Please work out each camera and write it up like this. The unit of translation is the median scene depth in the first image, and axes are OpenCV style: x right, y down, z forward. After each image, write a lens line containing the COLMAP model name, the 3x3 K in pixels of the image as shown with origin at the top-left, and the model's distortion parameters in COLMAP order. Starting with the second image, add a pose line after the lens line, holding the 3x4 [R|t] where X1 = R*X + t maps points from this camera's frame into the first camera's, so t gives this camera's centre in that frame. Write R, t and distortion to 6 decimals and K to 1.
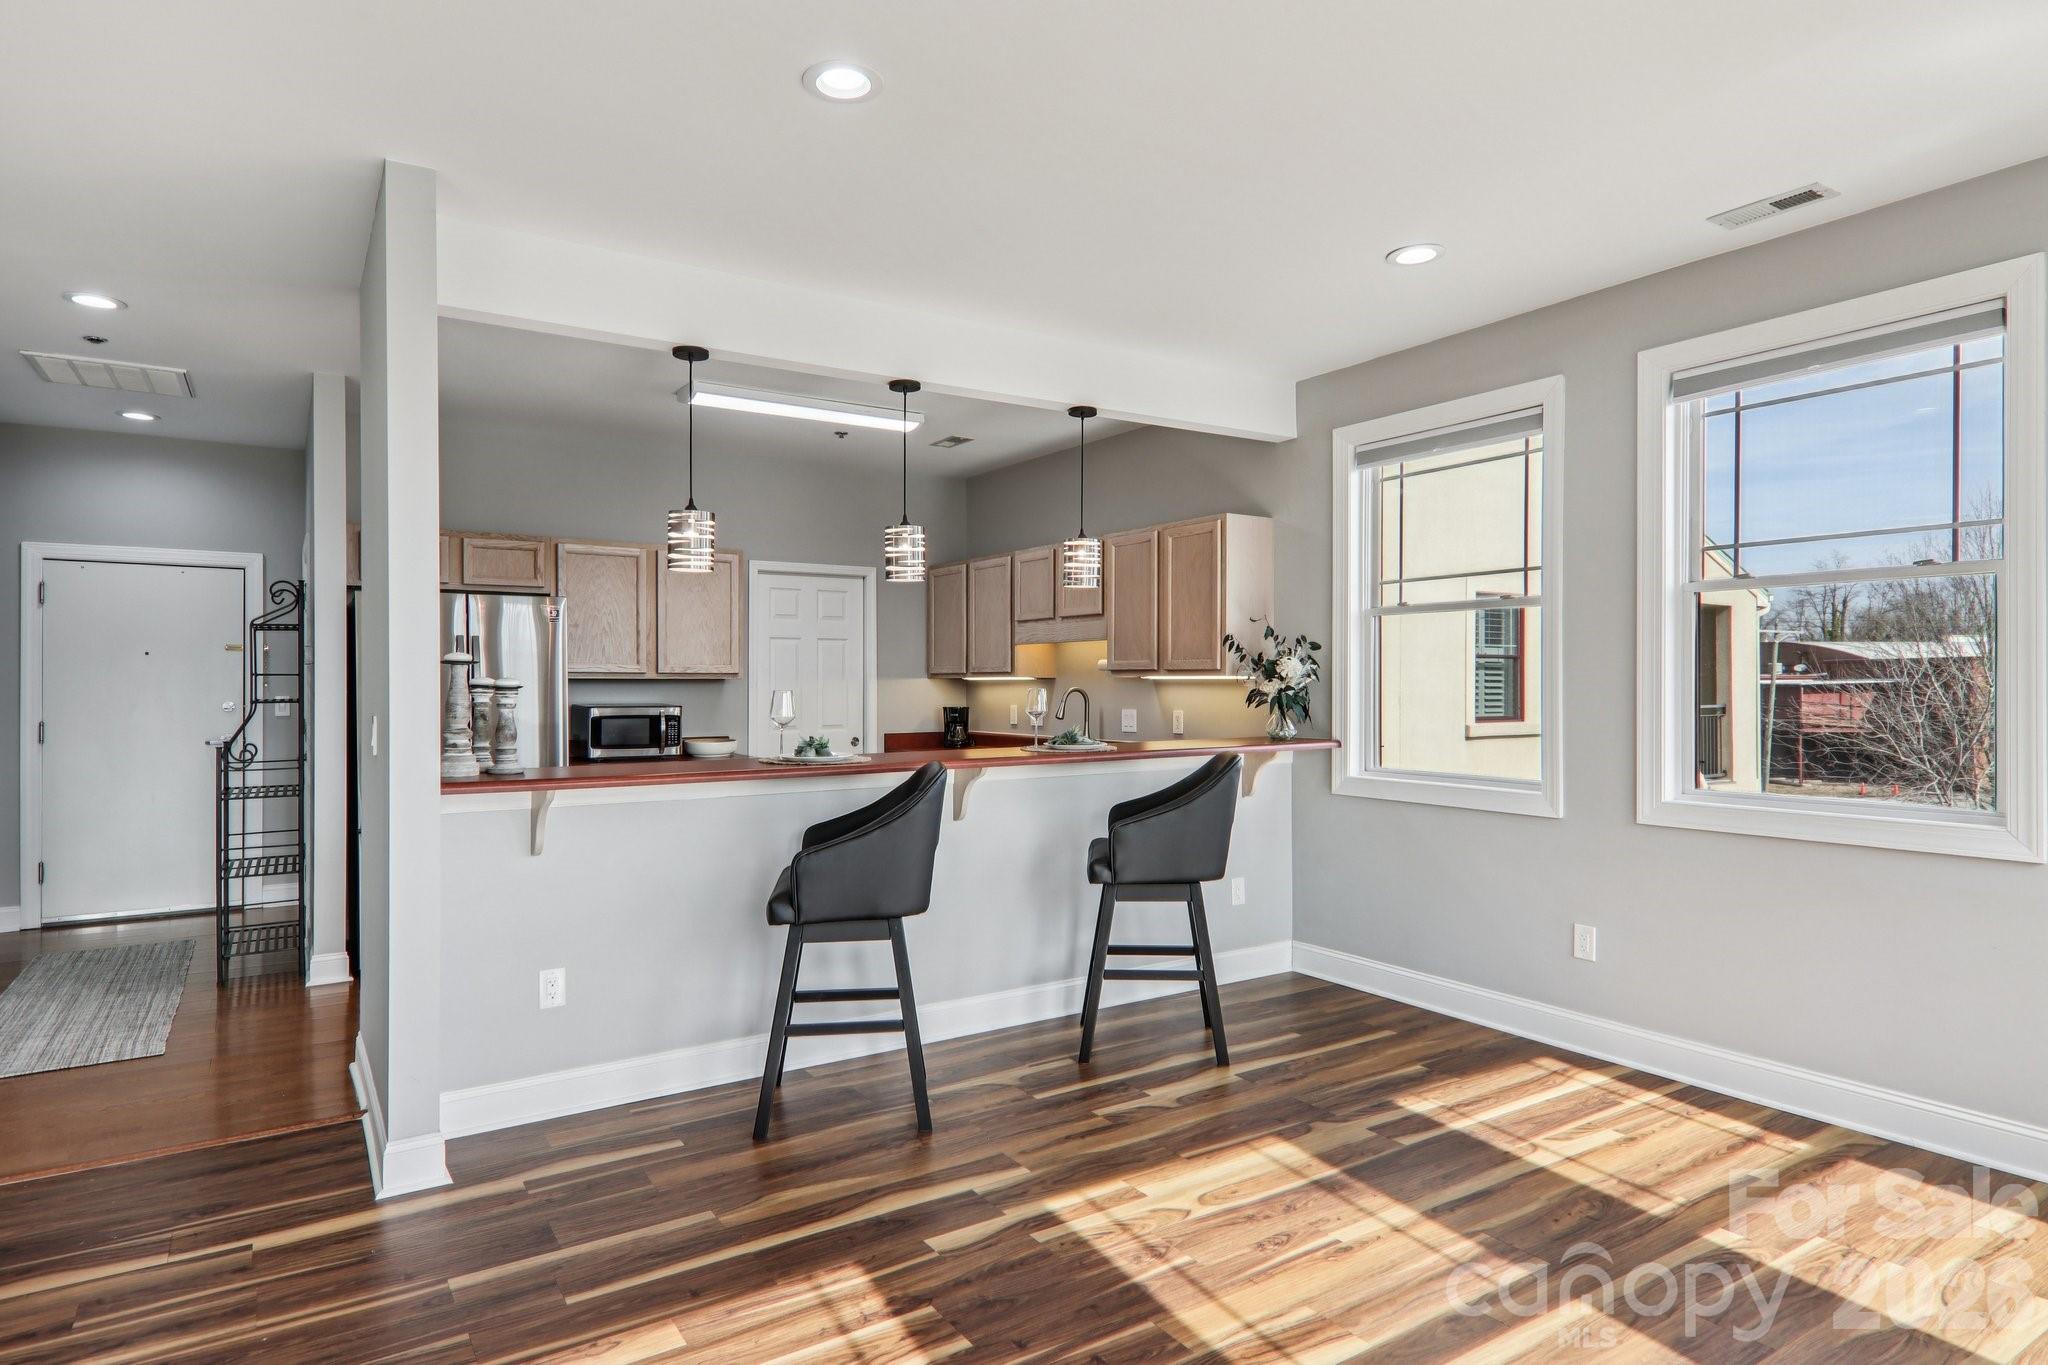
lens RADIAL K [[1142.0, 0, 1020.7], [0, 1142.0, 696.6], [0, 0, 1]] dist [0.023719, -0.017248]
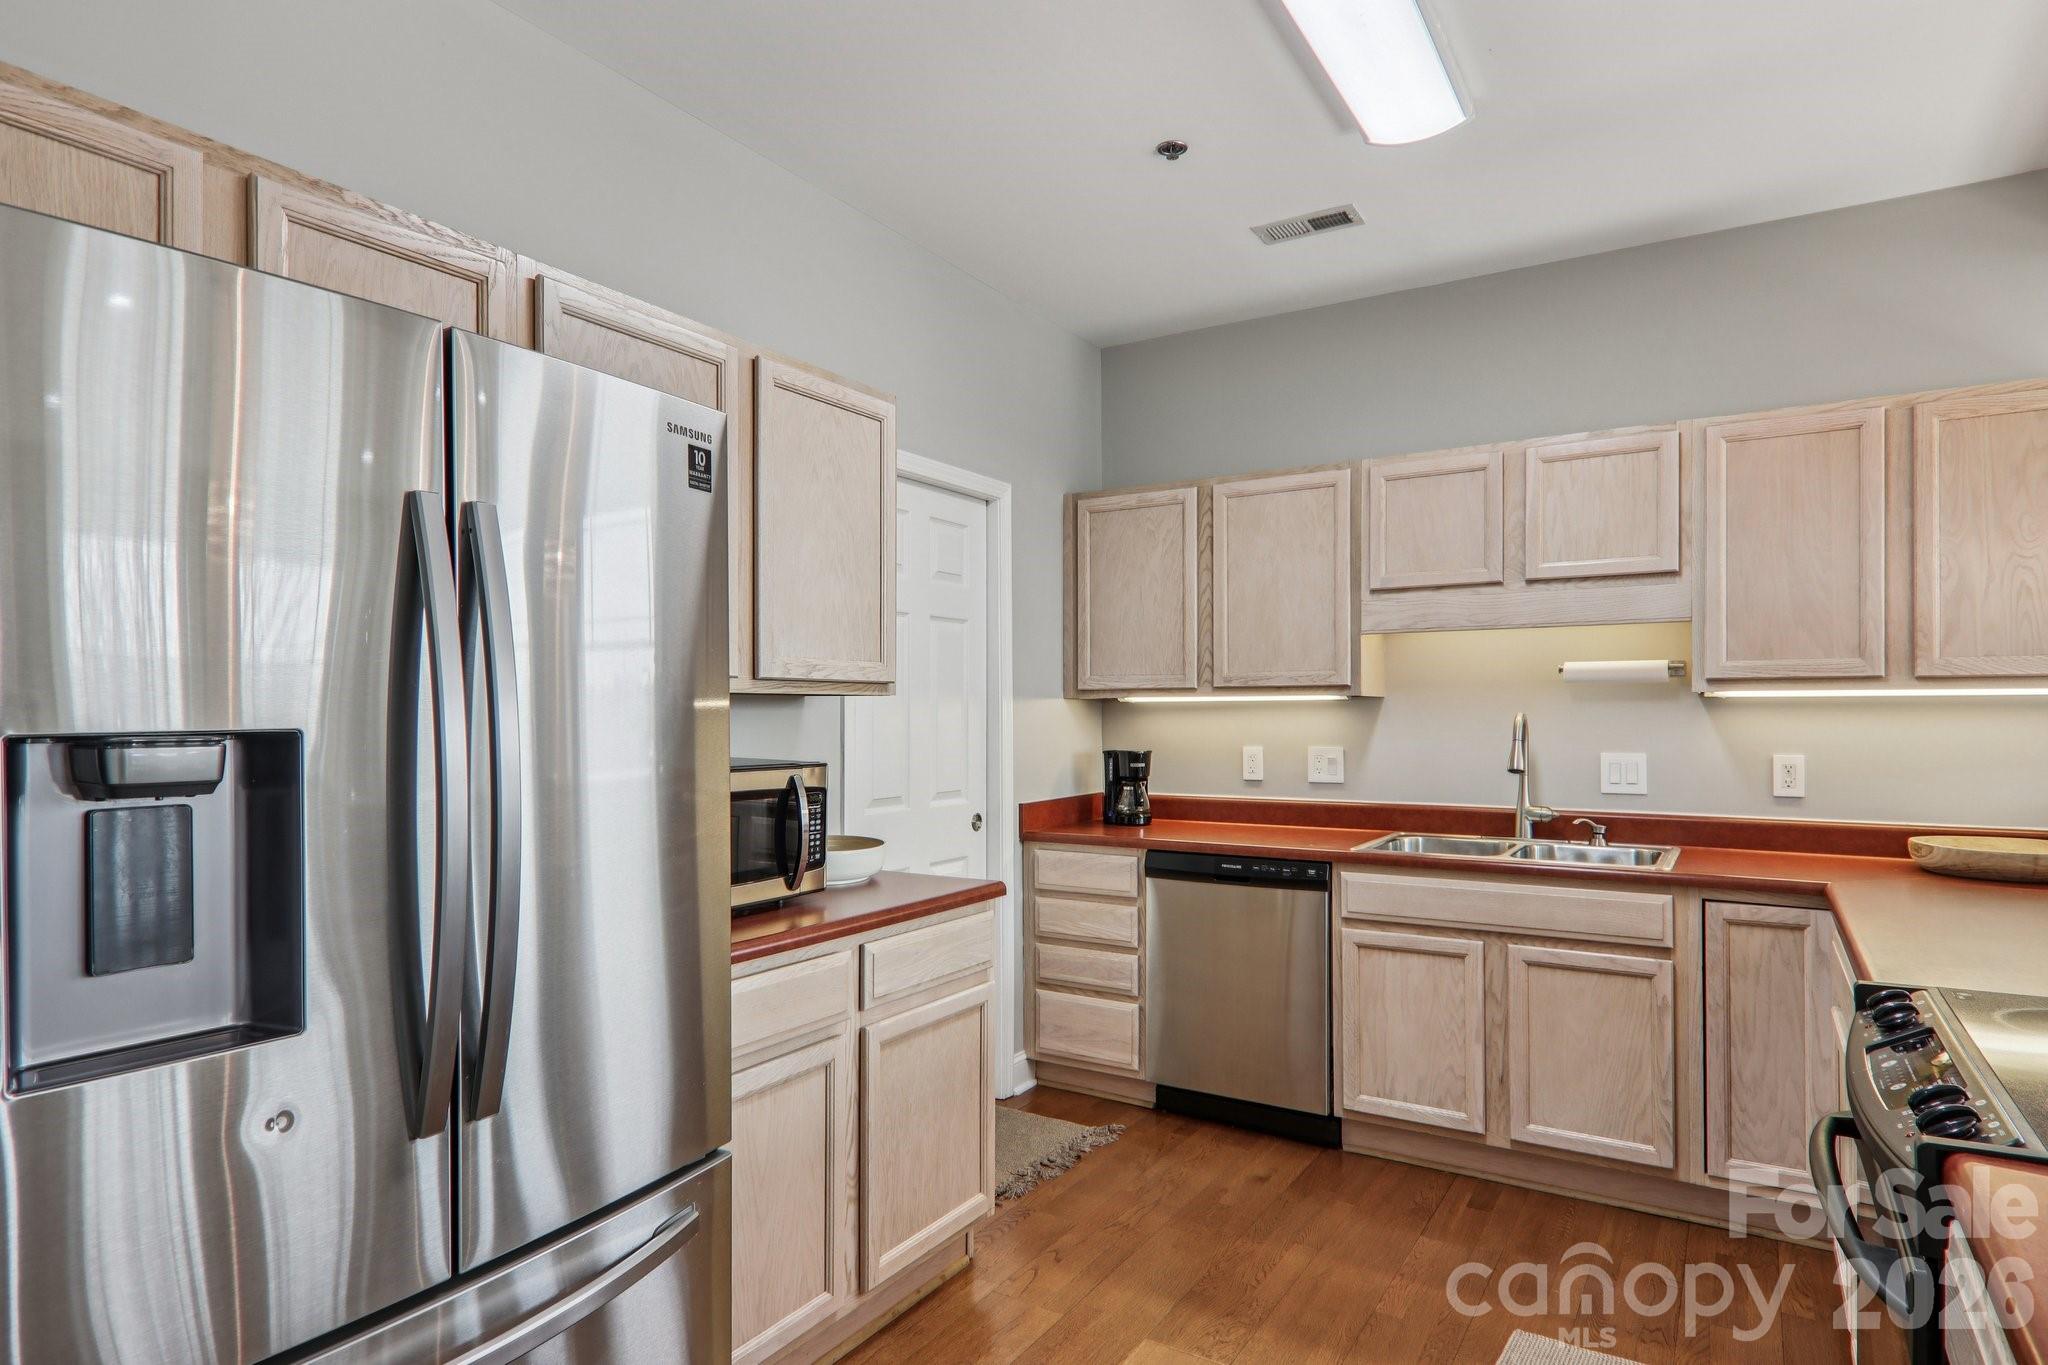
lens RADIAL K [[1142.0, 0, 1023.7], [0, 1142.0, 707.1], [0, 0, 1]] dist [0.023719, -0.017248]
pose [[0.904863, 0.000658, 0.425703, -0.501325], [0.007234, 0.999831, -0.016921, -0.004393], [-0.425642, 0.018390, 0.904705, 0.776873]]
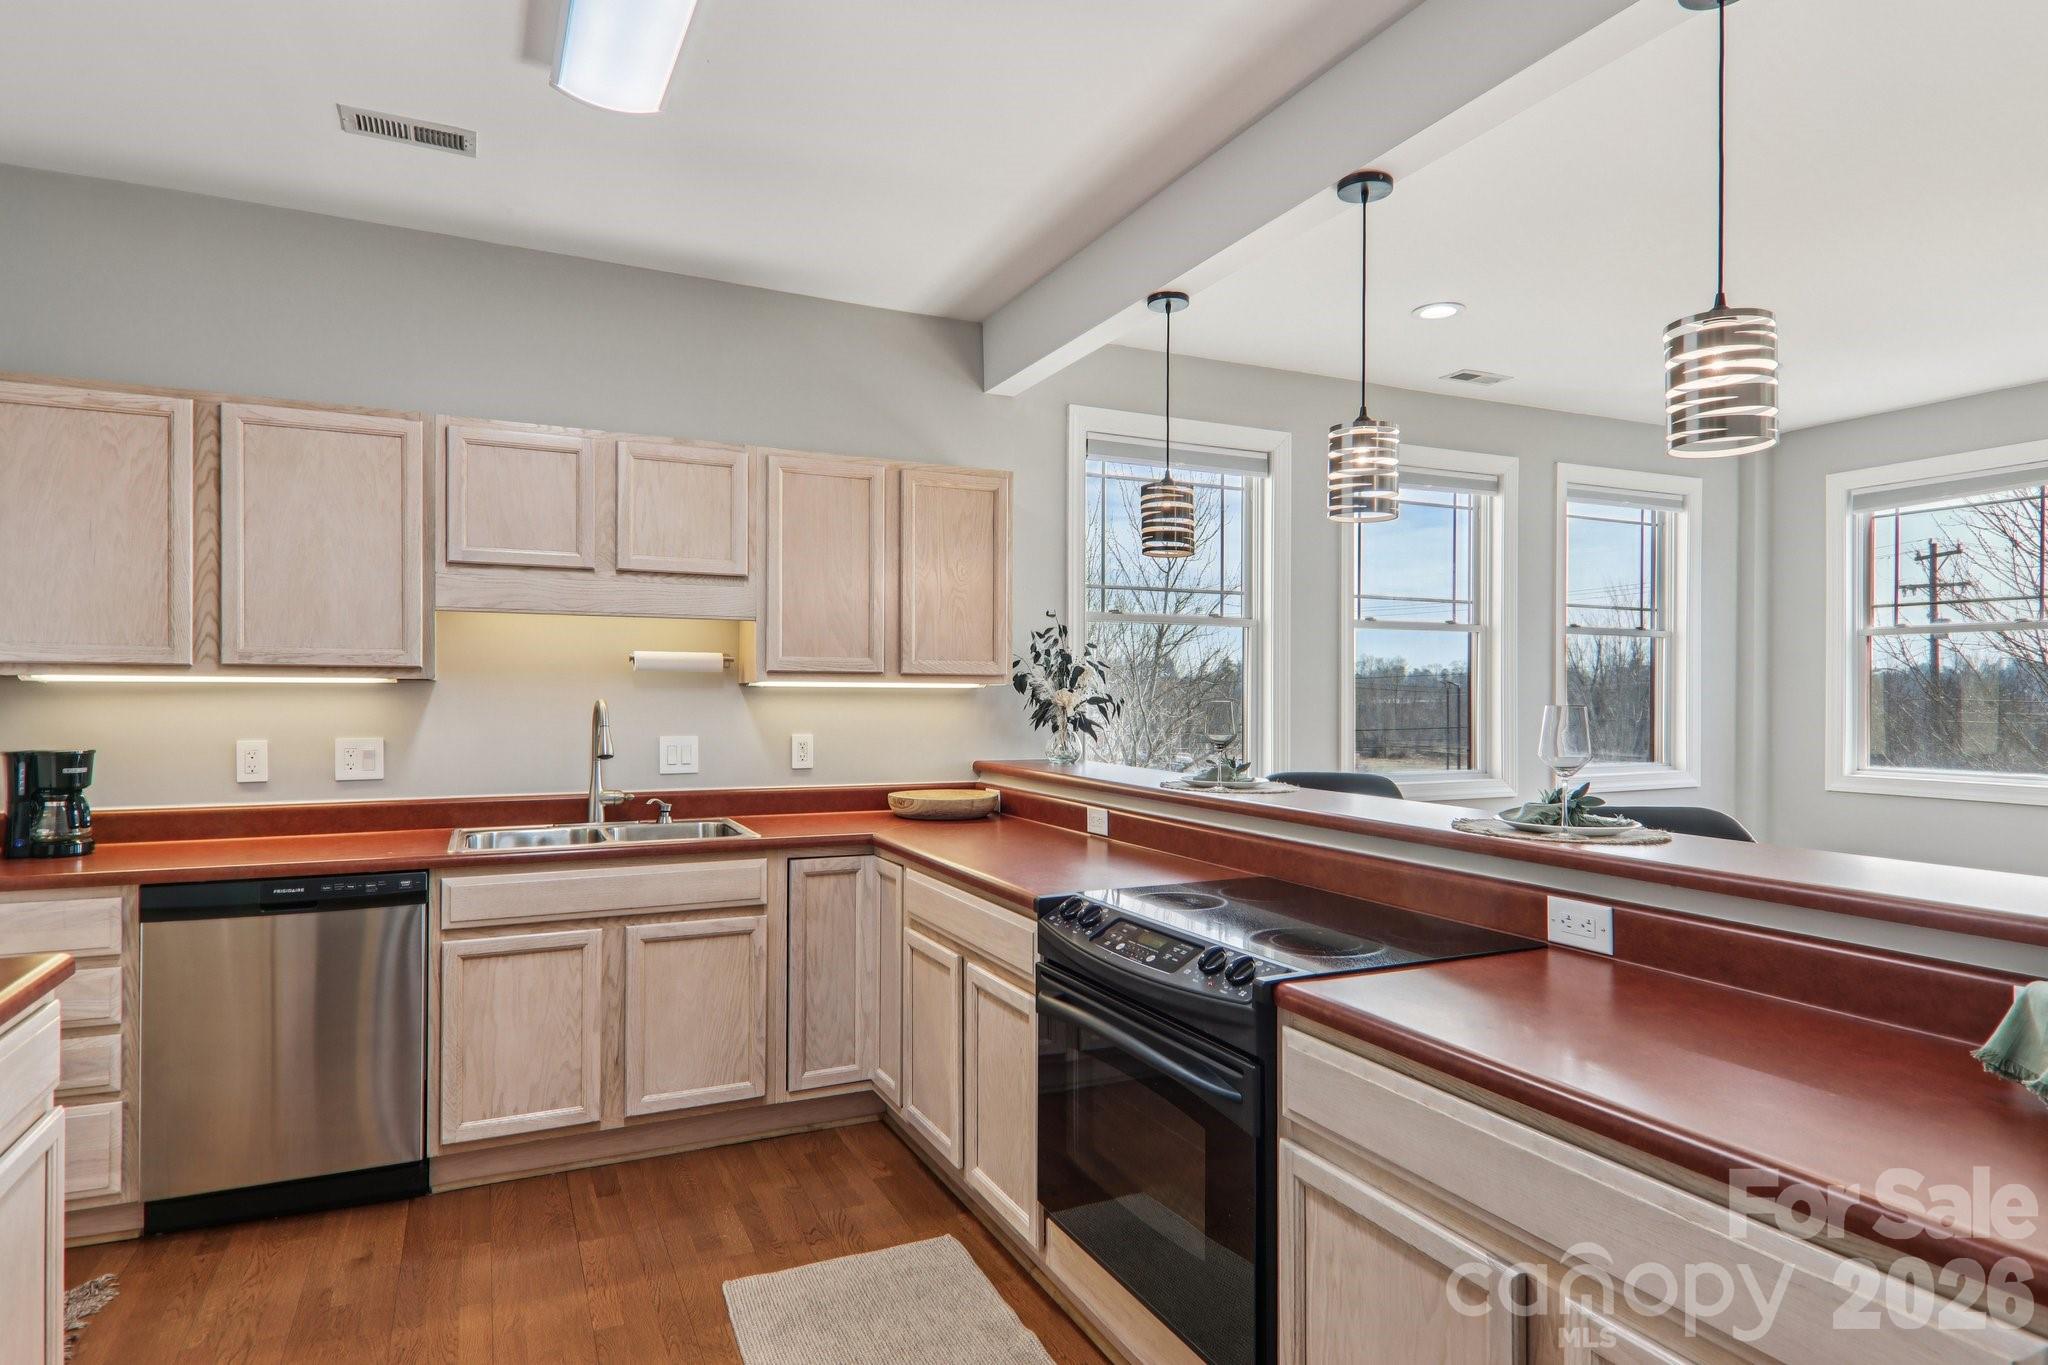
lens RADIAL K [[1142.0, 0, 1028.8], [0, 1142.0, 699.7], [0, 0, 1]] dist [0.023719, -0.017248]
pose [[0.127902, -0.000748, 0.991787, -0.596613], [0.008990, 0.999960, -0.000405, -0.007563], [-0.991746, 0.008968, 0.127904, 0.924180]]
